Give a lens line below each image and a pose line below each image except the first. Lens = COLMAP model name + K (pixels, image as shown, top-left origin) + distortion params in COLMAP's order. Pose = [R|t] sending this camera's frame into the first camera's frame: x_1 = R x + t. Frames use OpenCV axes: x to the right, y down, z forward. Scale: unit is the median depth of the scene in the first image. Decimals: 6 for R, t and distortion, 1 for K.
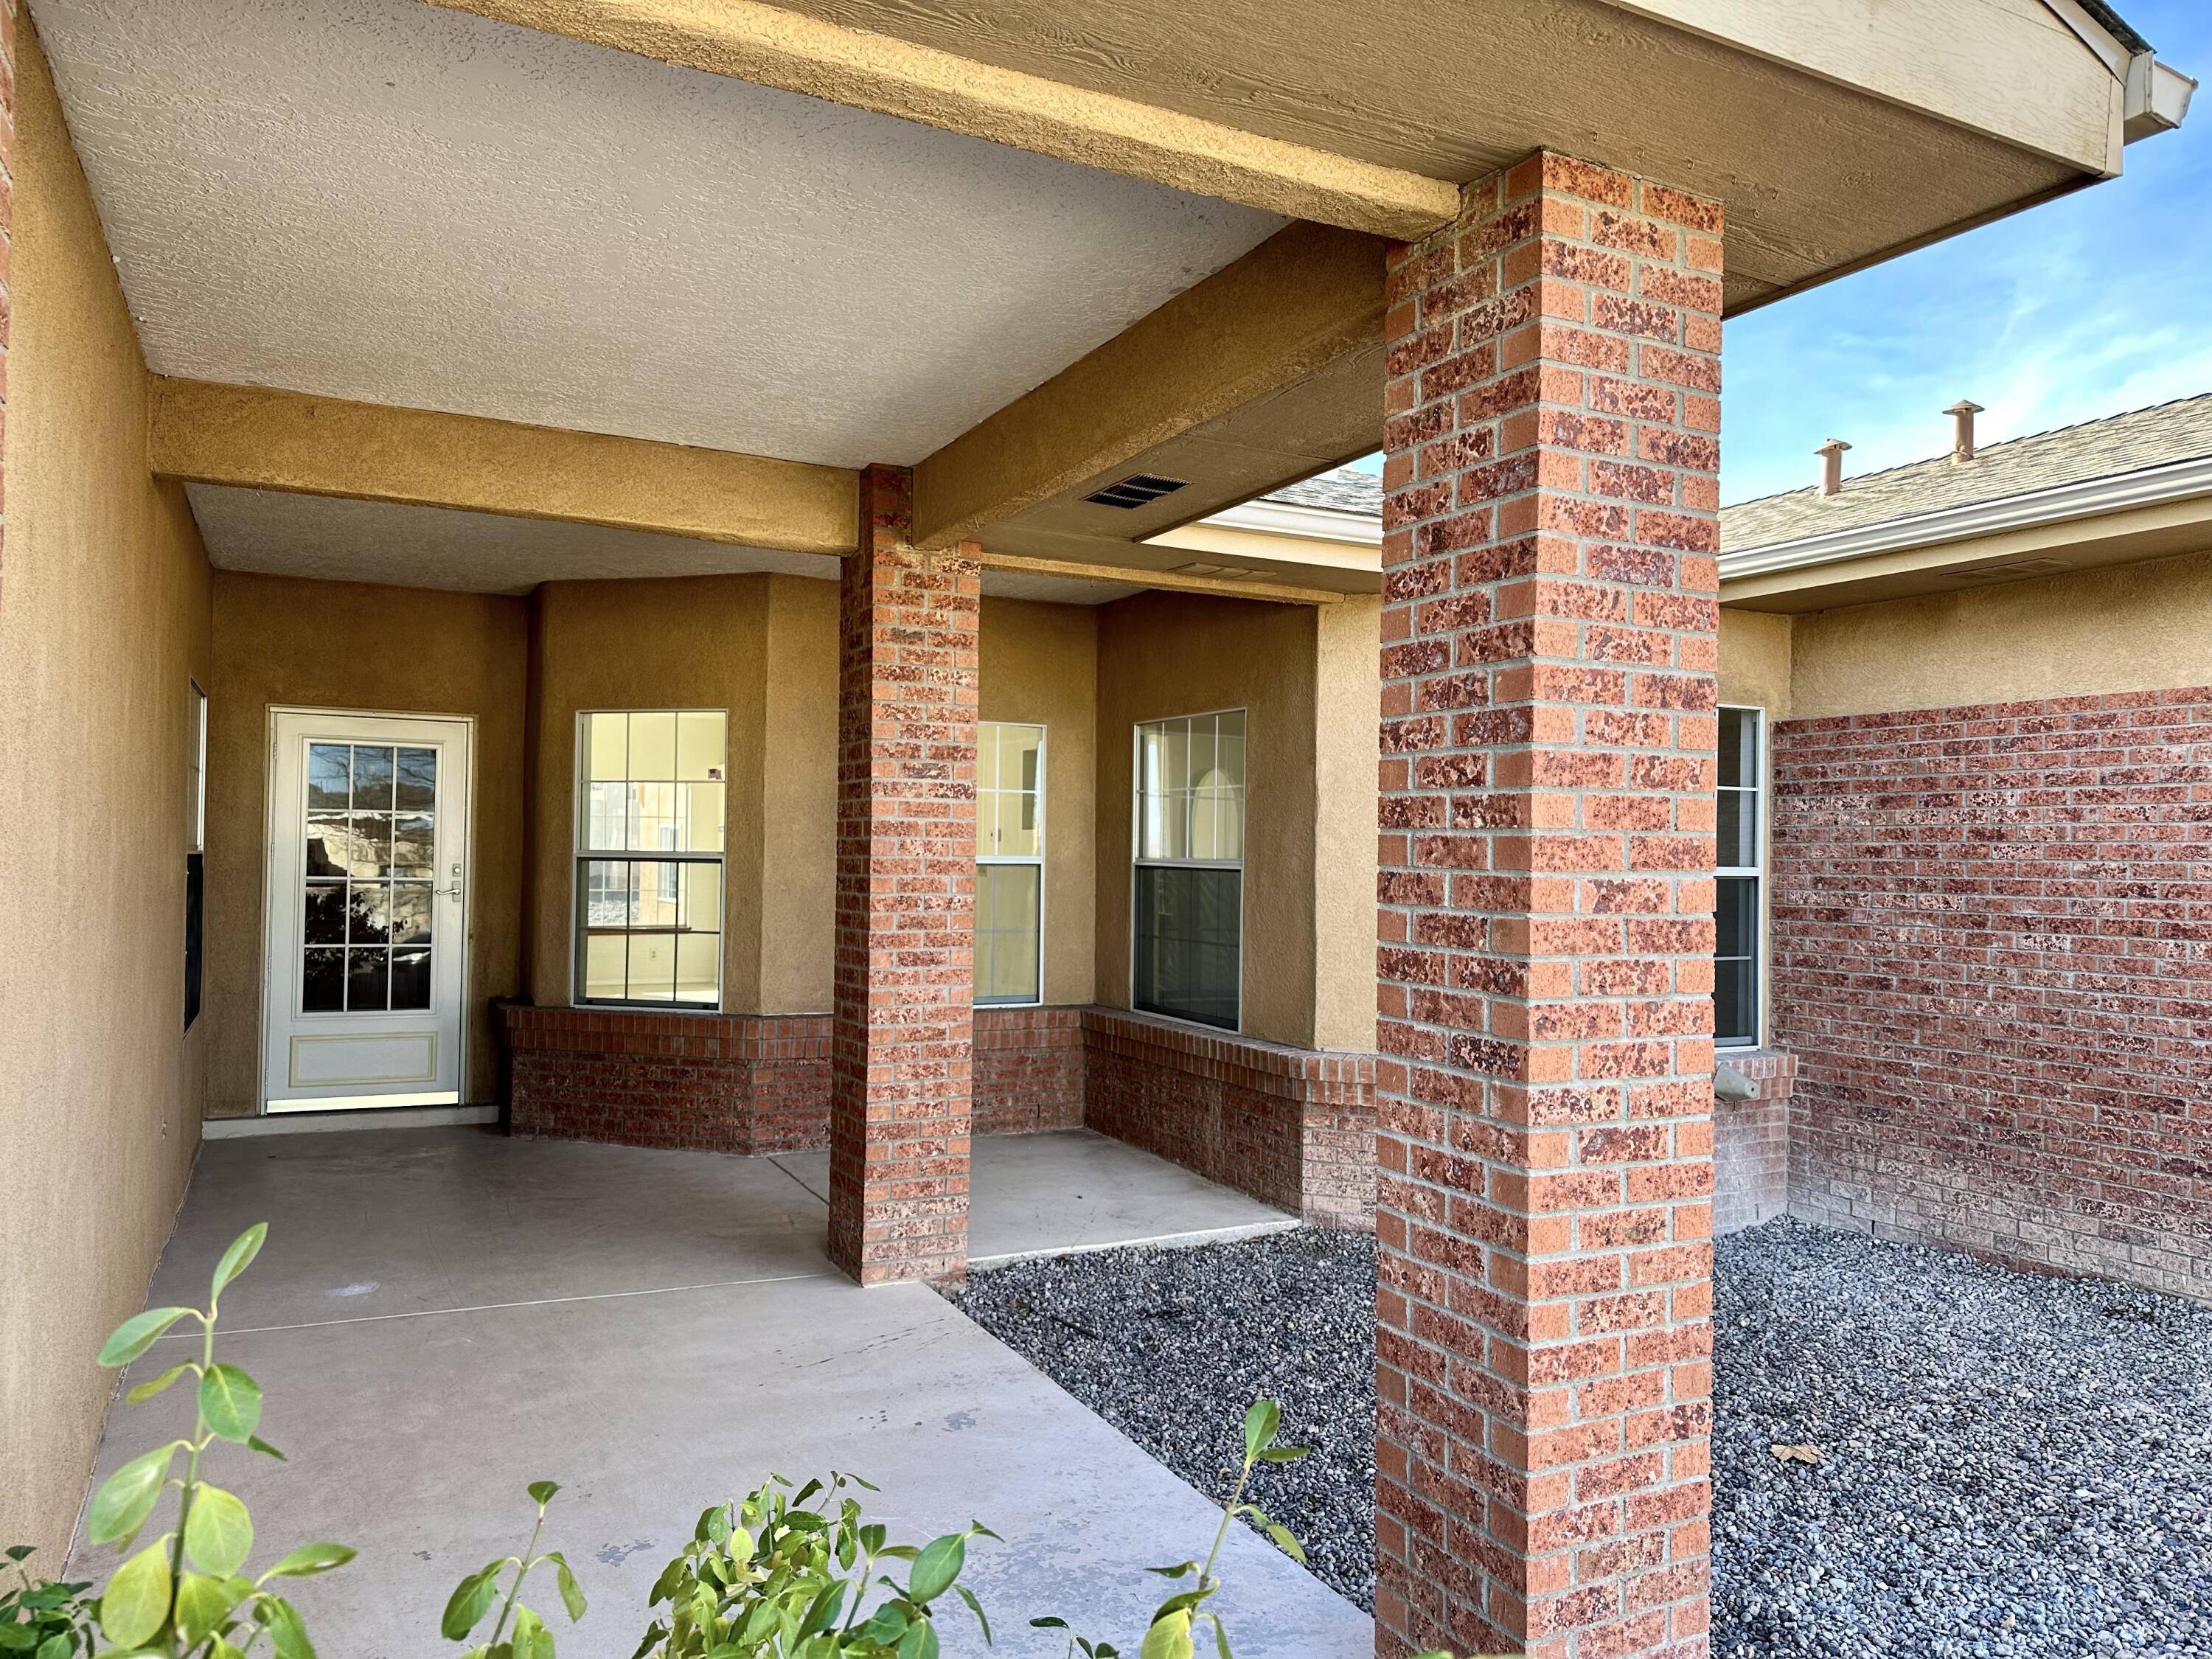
lens RADIAL K [[1537.8, 0, 1106.0], [0, 1537.8, 829.5], [0, 0, 1]] dist [0.001587, -0.001483]
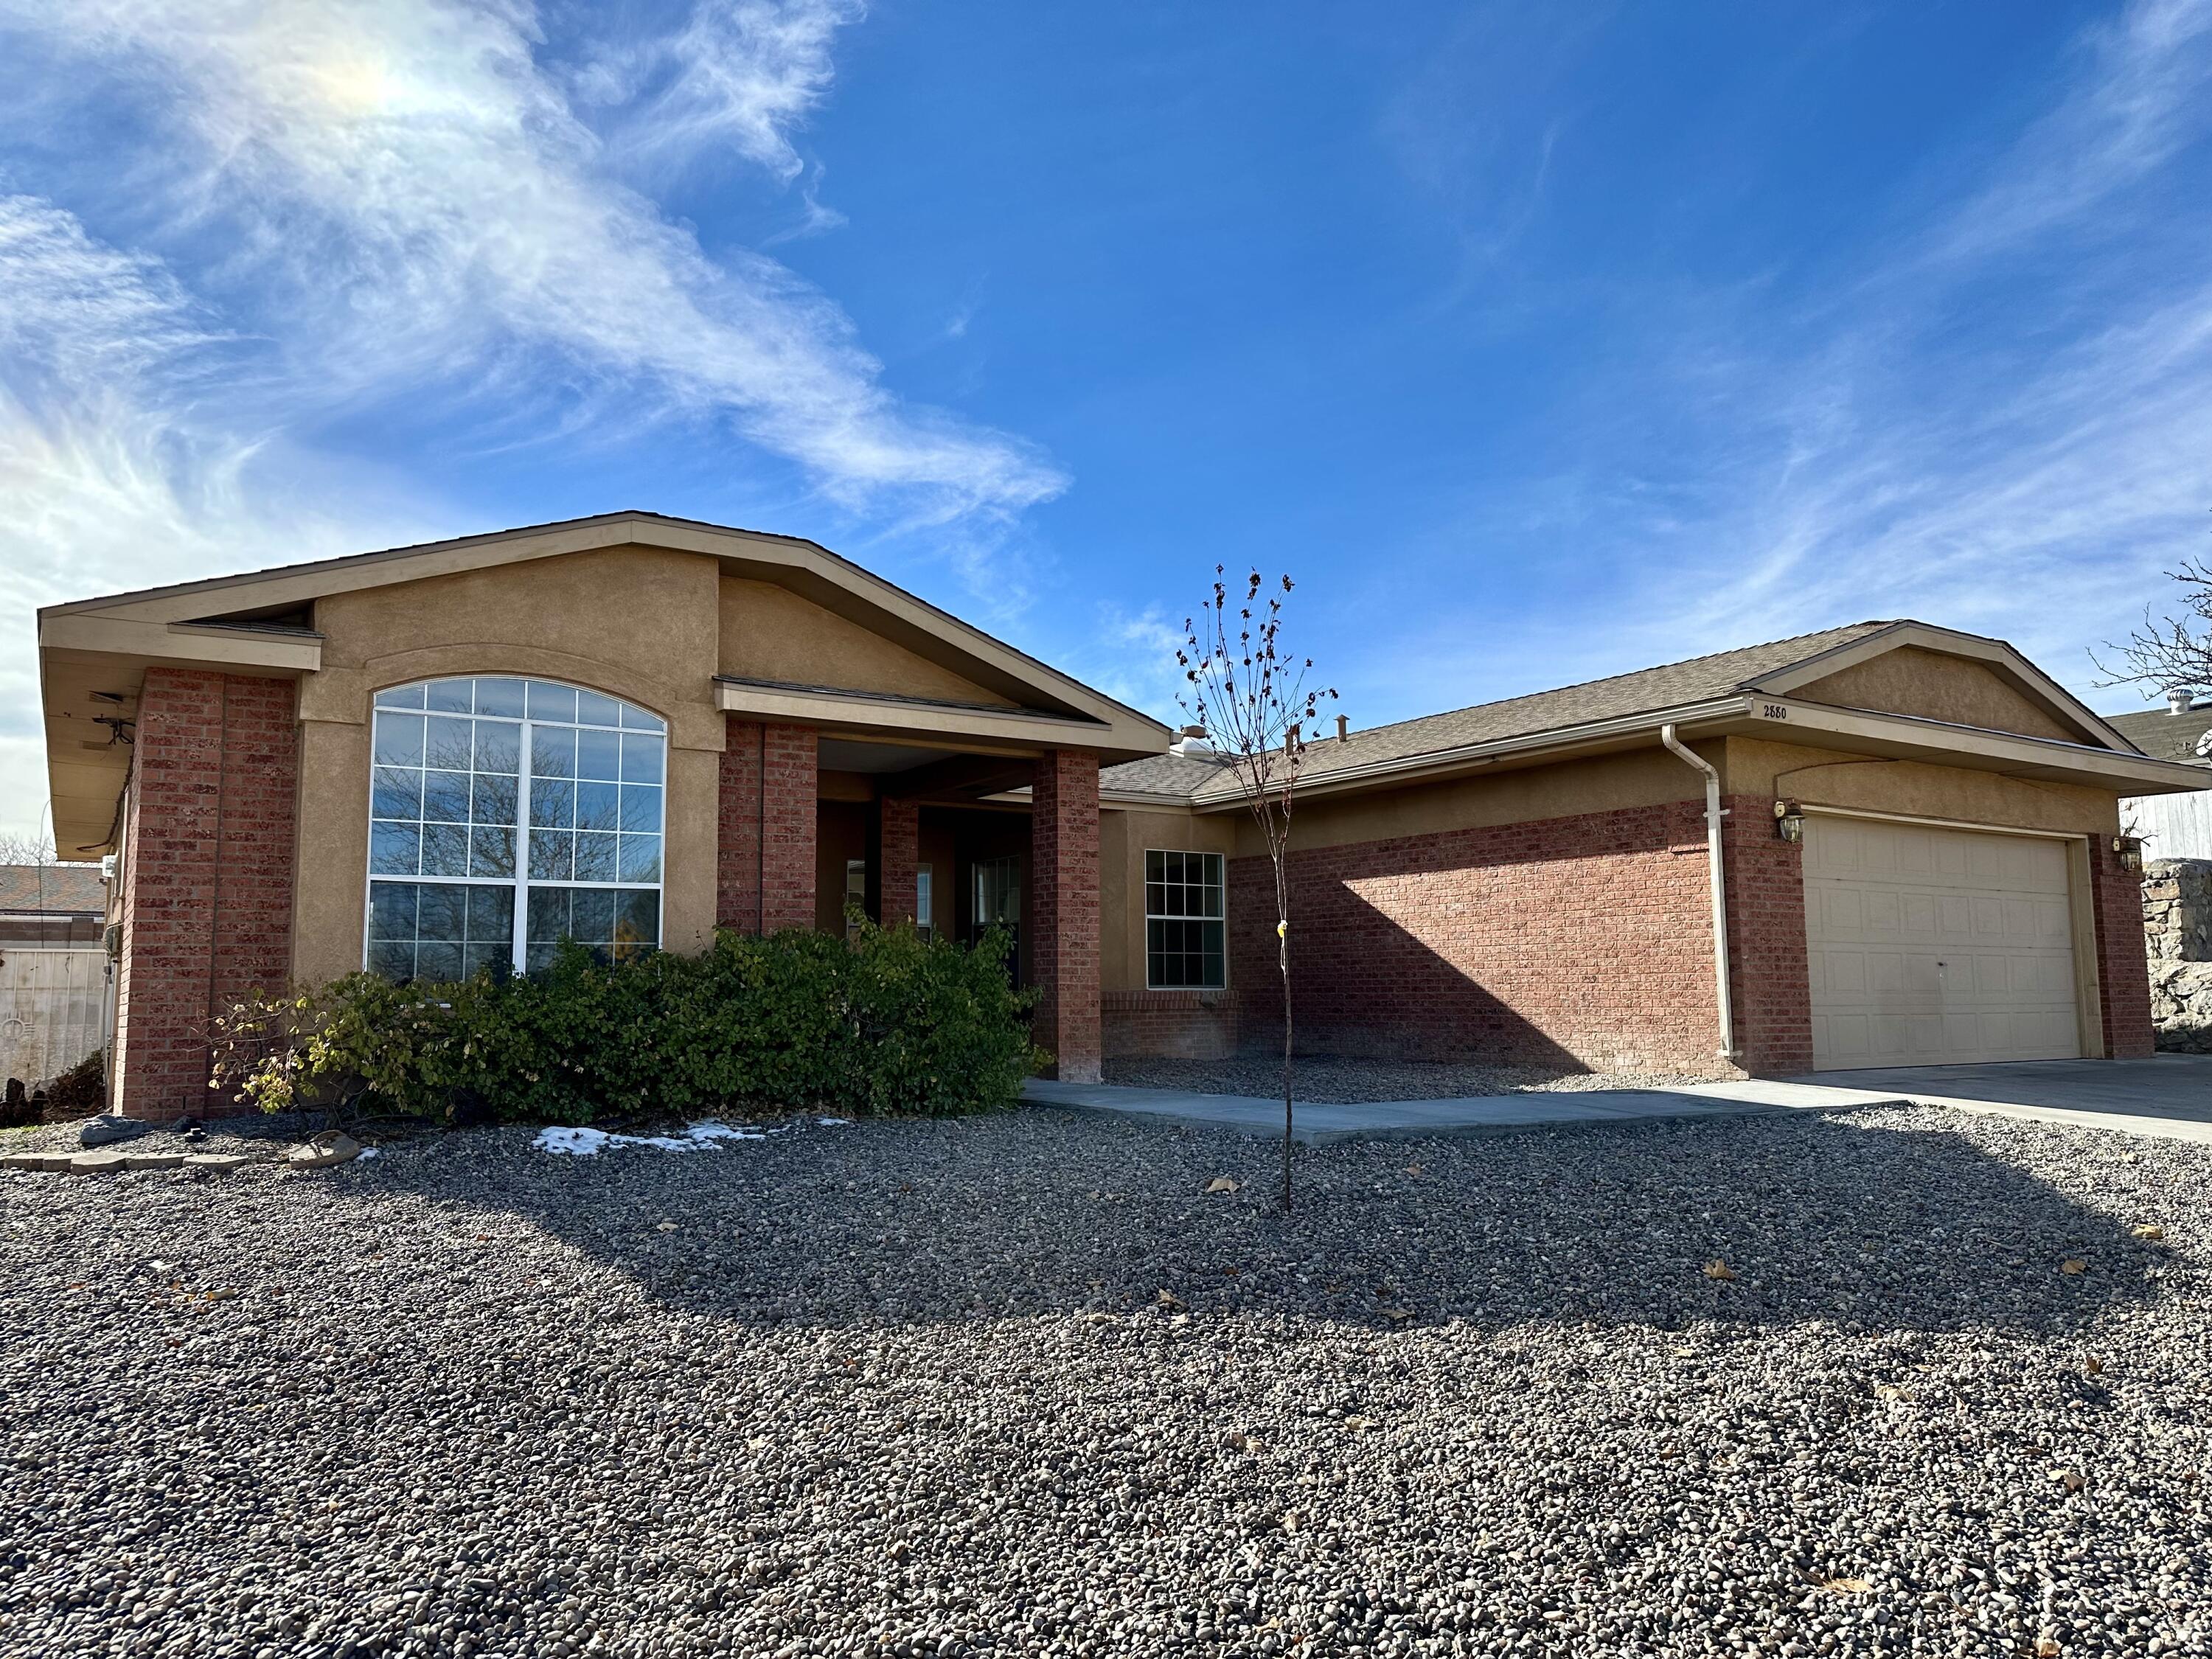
lens RADIAL K [[1537.8, 0, 1106.0], [0, 1537.8, 829.5], [0, 0, 1]] dist [0.001587, -0.001483]
pose [[0.994750, -0.011254, 0.101714, -0.073623], [0.020977, 0.995253, -0.095037, 0.299000], [-0.100161, 0.096671, 0.990264, -3.853829]]
